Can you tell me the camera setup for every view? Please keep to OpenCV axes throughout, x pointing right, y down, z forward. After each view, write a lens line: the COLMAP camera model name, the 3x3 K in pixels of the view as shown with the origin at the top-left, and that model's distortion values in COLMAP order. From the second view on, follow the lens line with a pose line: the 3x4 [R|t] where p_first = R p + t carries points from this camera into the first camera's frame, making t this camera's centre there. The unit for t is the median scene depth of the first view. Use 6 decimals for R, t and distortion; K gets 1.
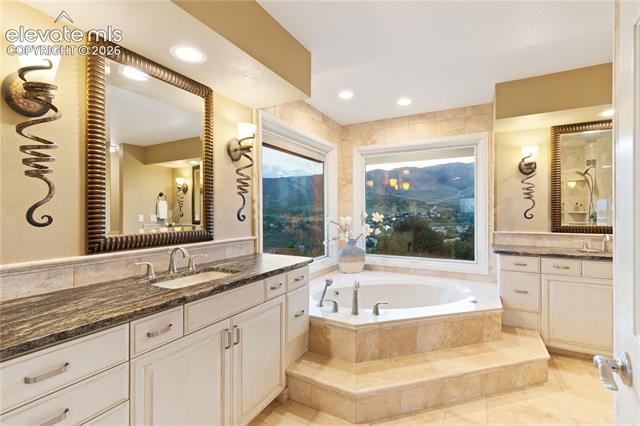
lens RADIAL K [[290.3, 0, 320.0], [0, 290.3, 213.0], [0, 0, 1]] dist [0.001038, -0.000081]
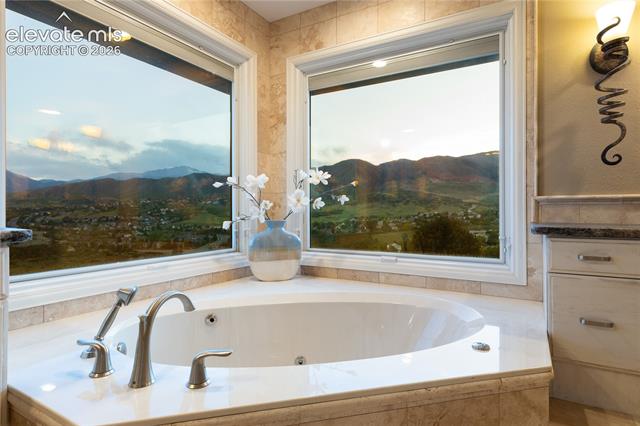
lens RADIAL K [[355.2, 0, 322.6], [0, 355.2, 212.2], [0, 0, 1]] dist [0.003144, 0.000488]
pose [[0.999613, 0.002715, -0.027681, 0.267659], [-0.002819, 0.999989, -0.003727, 0.098482], [0.027671, 0.003804, 0.999610, 0.411666]]
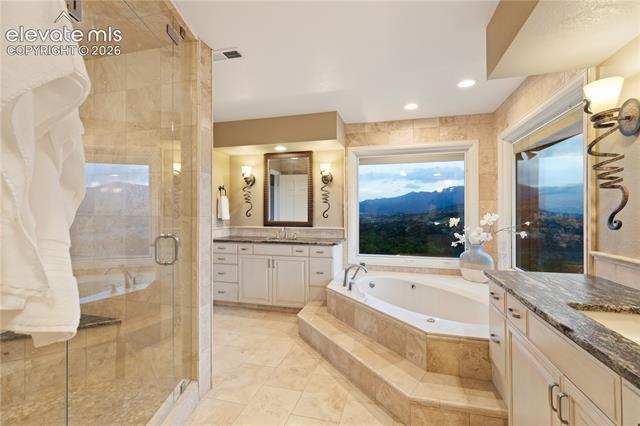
lens RADIAL K [[290.3, 0, 320.0], [0, 290.3, 213.0], [0, 0, 1]] dist [0.001038, -0.000081]
pose [[0.222528, 0.003820, -0.974919, 1.073925], [-0.007534, 0.999969, 0.002199, -0.003776], [0.974897, 0.006856, 0.222550, 0.420107]]
